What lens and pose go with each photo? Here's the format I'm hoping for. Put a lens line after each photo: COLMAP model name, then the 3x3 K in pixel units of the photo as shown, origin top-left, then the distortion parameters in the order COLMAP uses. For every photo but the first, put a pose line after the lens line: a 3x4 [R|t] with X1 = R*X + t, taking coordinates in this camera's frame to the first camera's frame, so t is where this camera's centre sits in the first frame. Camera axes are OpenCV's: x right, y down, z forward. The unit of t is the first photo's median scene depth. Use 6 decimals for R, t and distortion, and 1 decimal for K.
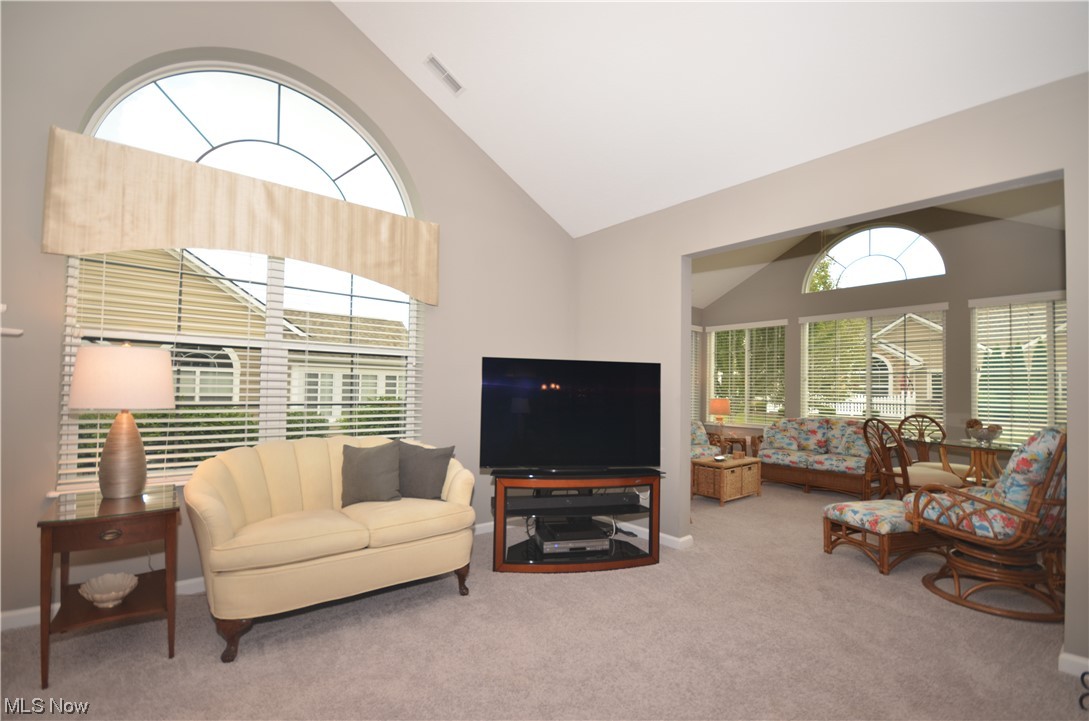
lens RADIAL K [[478.3, 0, 541.6], [0, 478.3, 379.9], [0, 0, 1]] dist [0.001656, 0.000611]
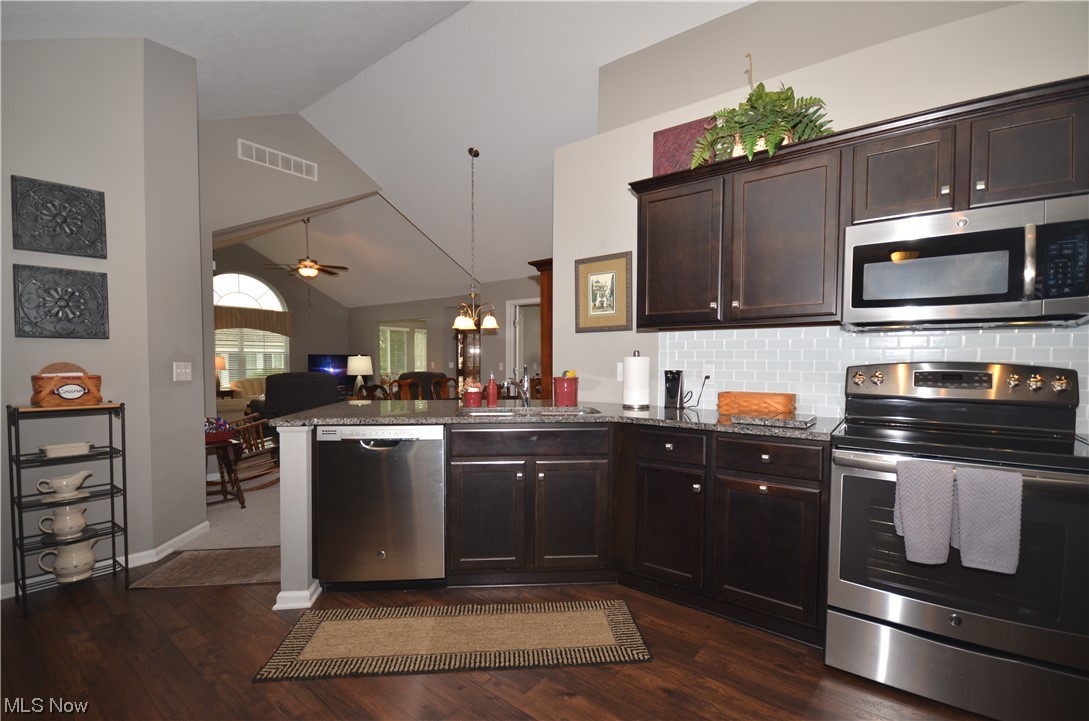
lens RADIAL K [[474.3, 0, 548.8], [0, 474.3, 380.0], [0, 0, 1]] dist [0.010860, -0.014747]
pose [[0.970455, -0.024322, 0.240052, 0.690636], [0.008448, 0.997721, 0.066937, -0.075149], [-0.241133, -0.062931, 0.968450, -2.586751]]
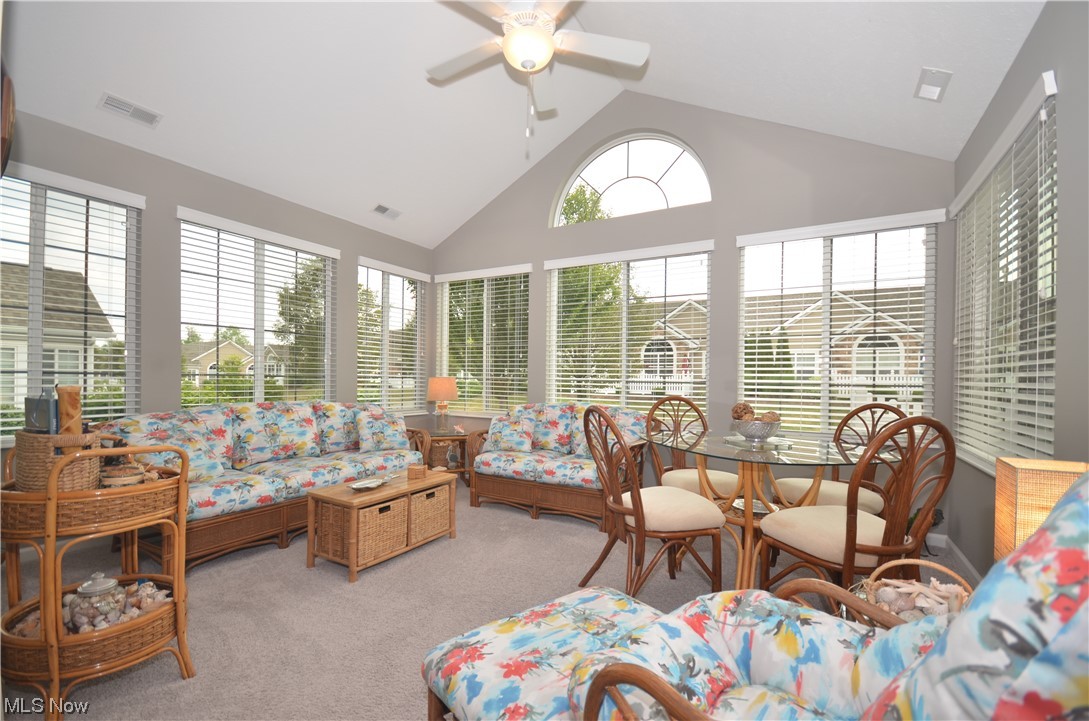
lens RADIAL K [[474.3, 0, 548.8], [0, 474.3, 380.0], [0, 0, 1]] dist [0.010860, -0.014747]
pose [[0.936013, -0.009374, 0.351841, 0.573148], [-0.003273, 0.999370, 0.035332, 0.039037], [-0.351951, -0.034223, 0.935393, 0.649824]]
